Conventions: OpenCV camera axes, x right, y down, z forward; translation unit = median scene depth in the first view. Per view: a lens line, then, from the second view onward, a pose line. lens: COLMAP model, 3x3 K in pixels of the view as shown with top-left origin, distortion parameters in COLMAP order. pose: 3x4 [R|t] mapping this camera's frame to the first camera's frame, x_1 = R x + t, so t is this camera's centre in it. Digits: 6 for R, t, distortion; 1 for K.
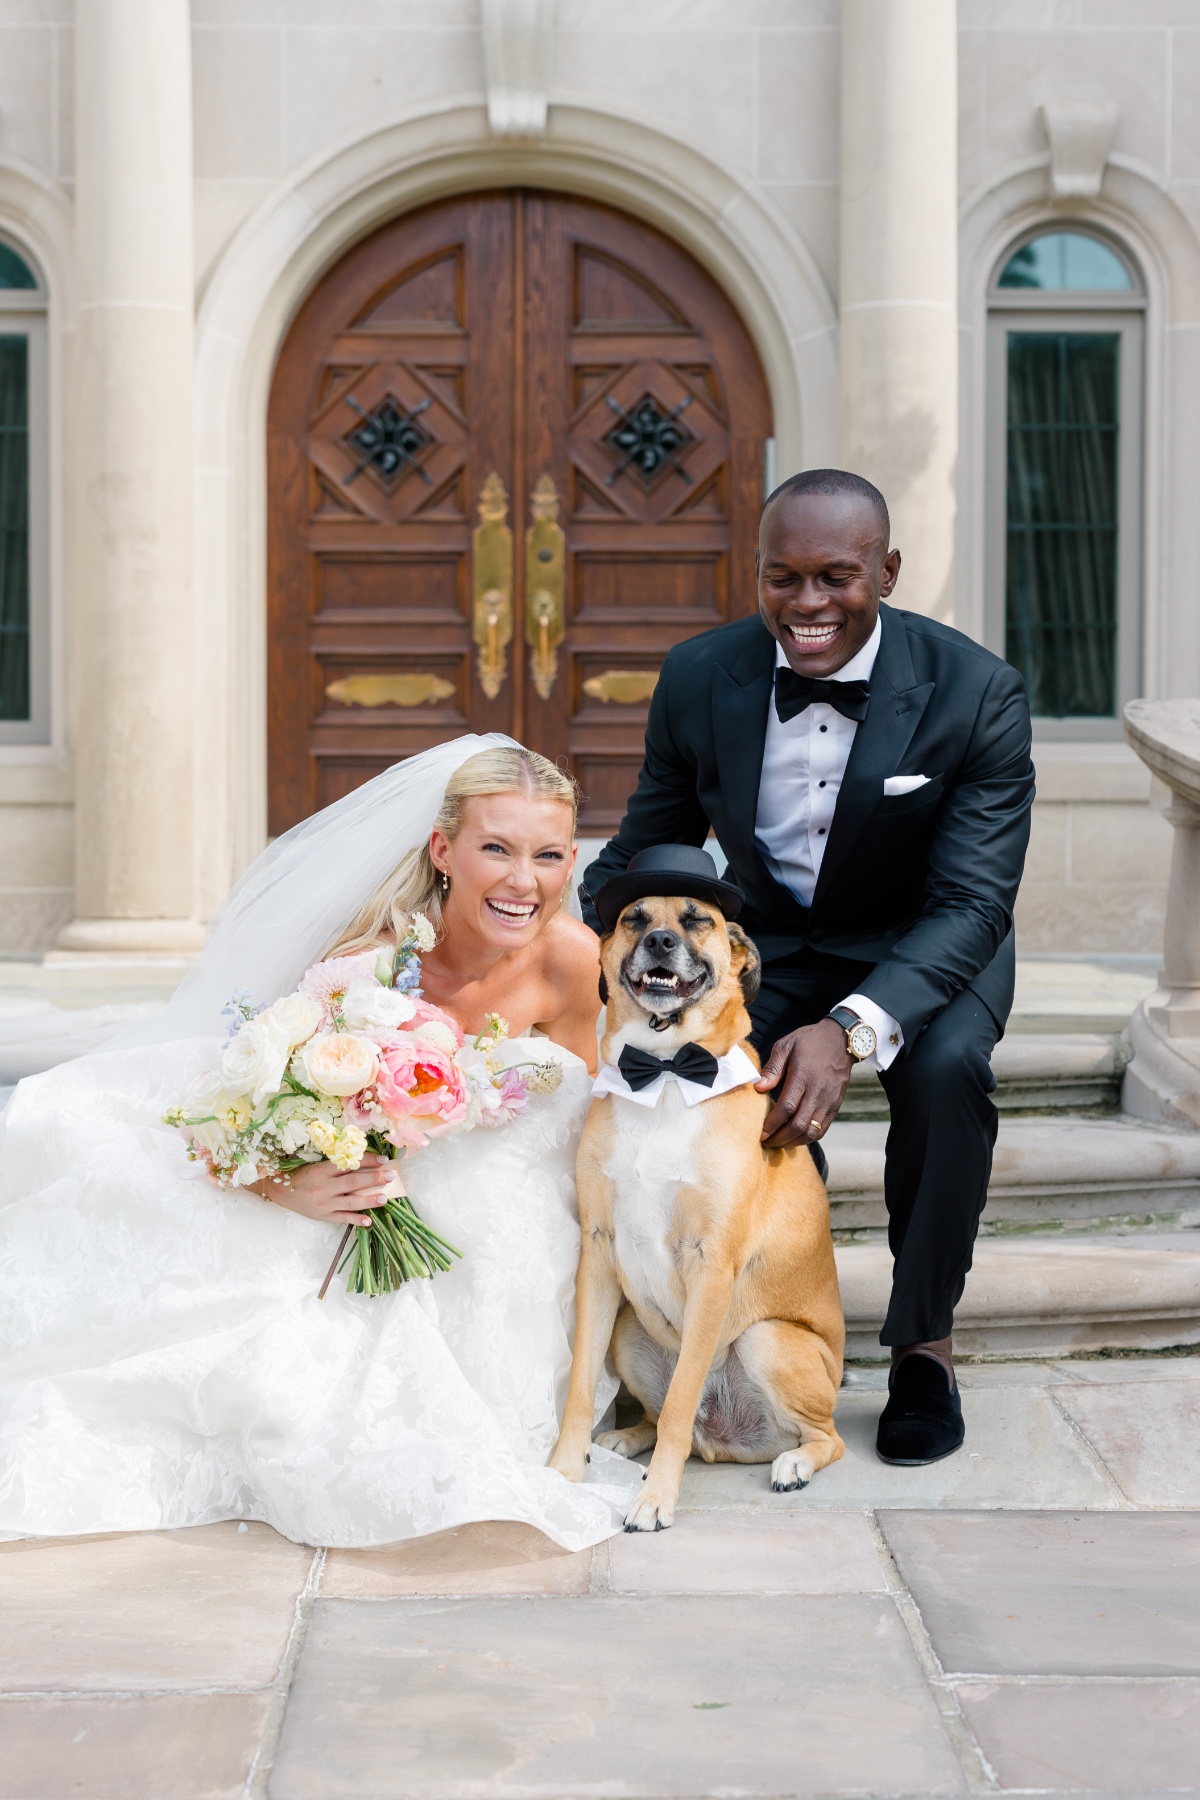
lens RADIAL K [[2987.9, 0, 600.0], [0, 2987.9, 900.0], [0, 0, 1]] dist [0.006566, 0.081962]
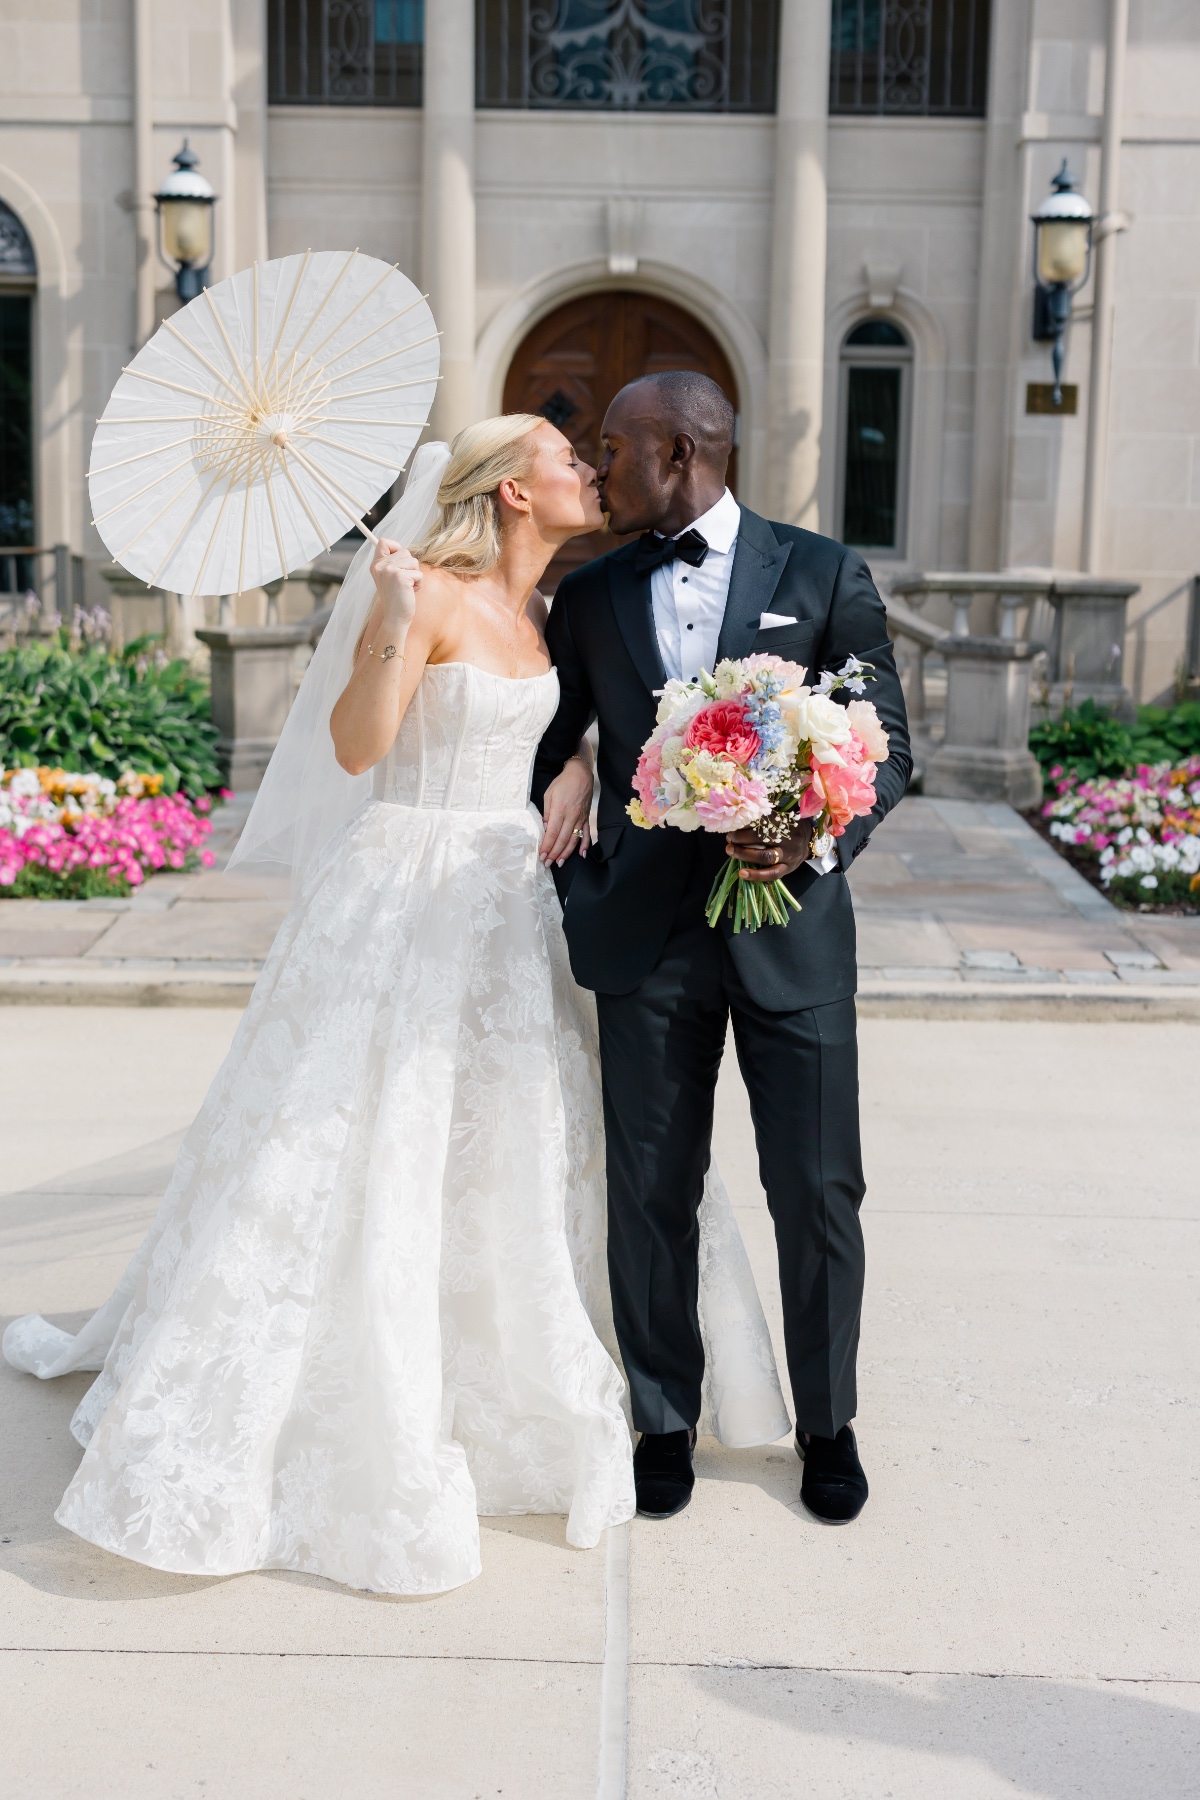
lens RADIAL K [[2563.8, 0, 600.0], [0, 2563.8, 900.0], [0, 0, 1]] dist [-0.010009, 0.079308]
pose [[0.999763, 0.020904, -0.006112, -0.022071], [-0.019988, 0.992119, 0.123696, -0.034185], [0.008650, -0.123544, 0.992301, -0.856072]]
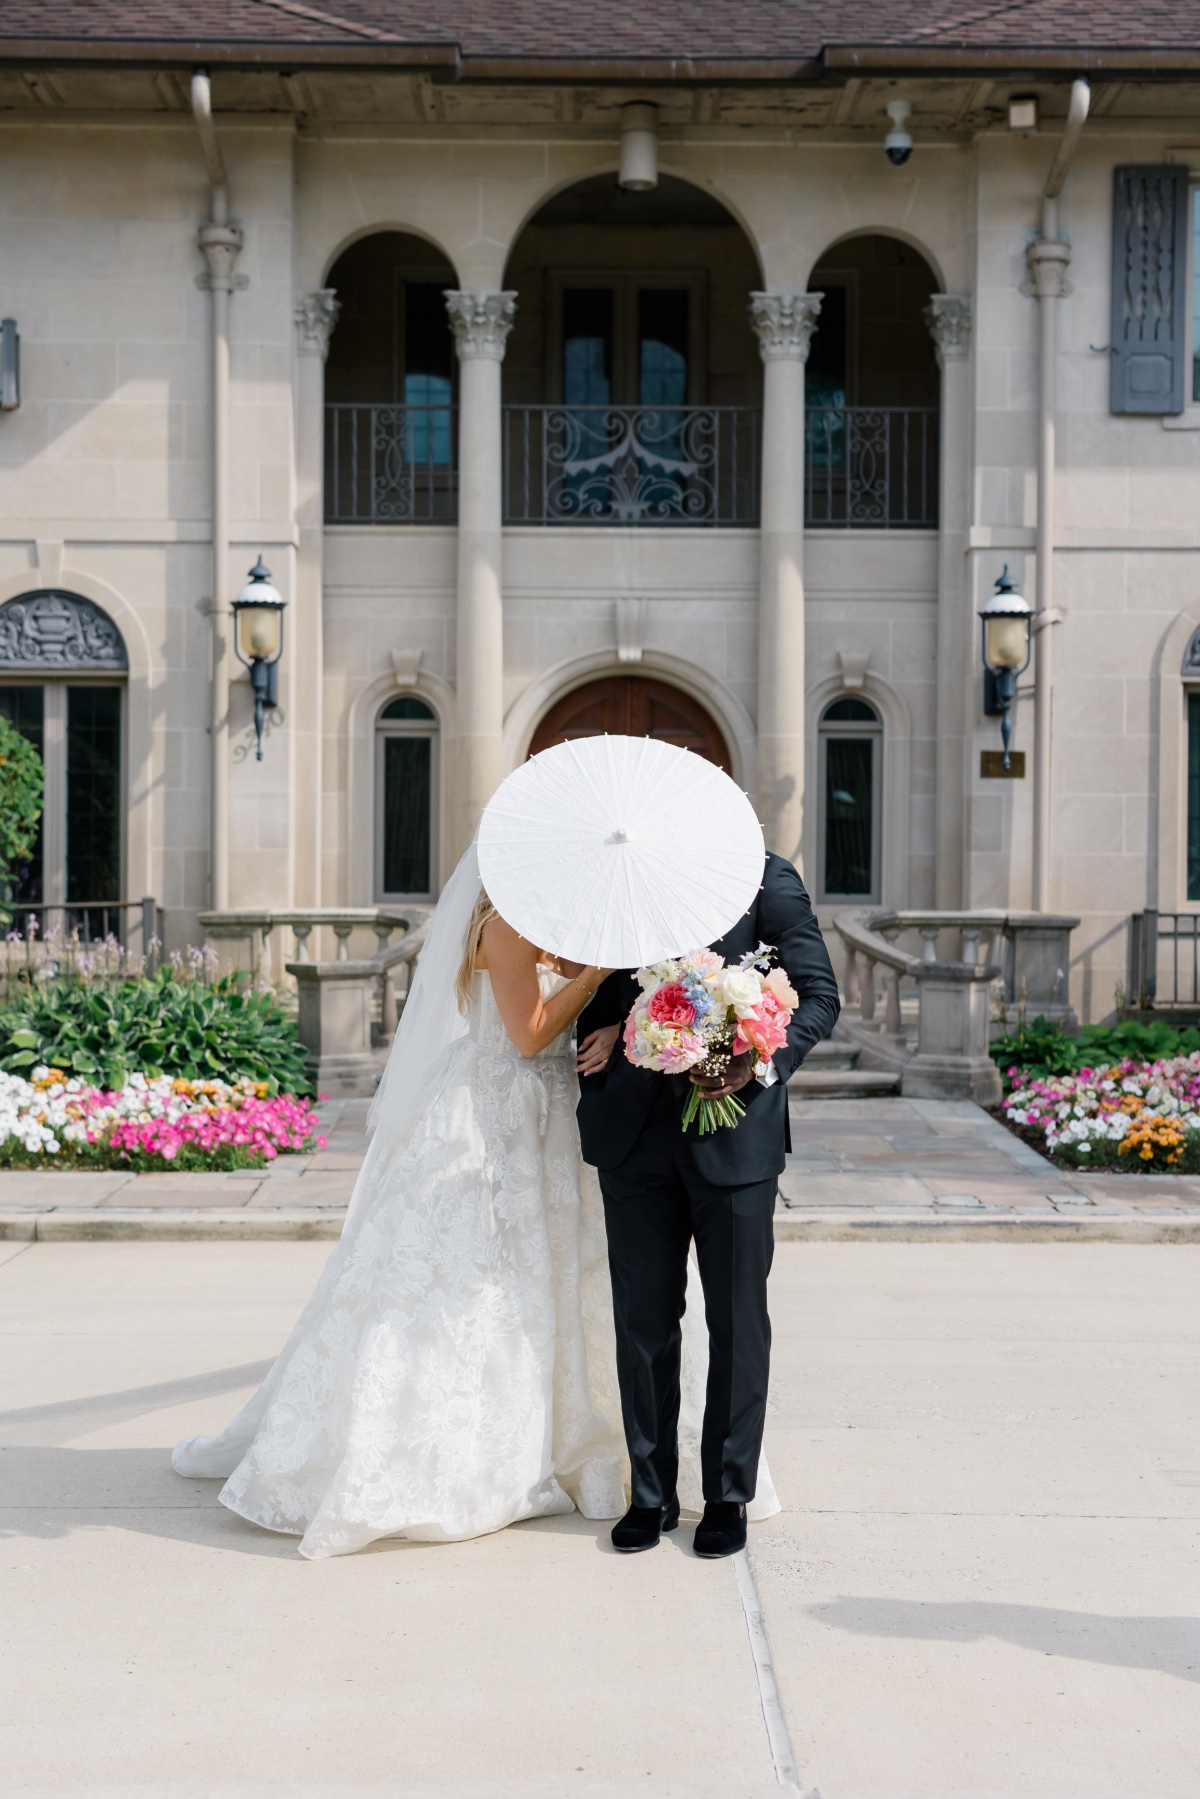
lens RADIAL K [[2562.4, 0, 600.0], [0, 2562.4, 899.5], [0, 0, 1]] dist [-0.010009, 0.079308]
pose [[0.999966, 0.008299, 0.000219, -0.049074], [-0.008294, 0.999828, -0.016605, -0.020420], [-0.000356, 0.016602, 0.999862, -1.092453]]
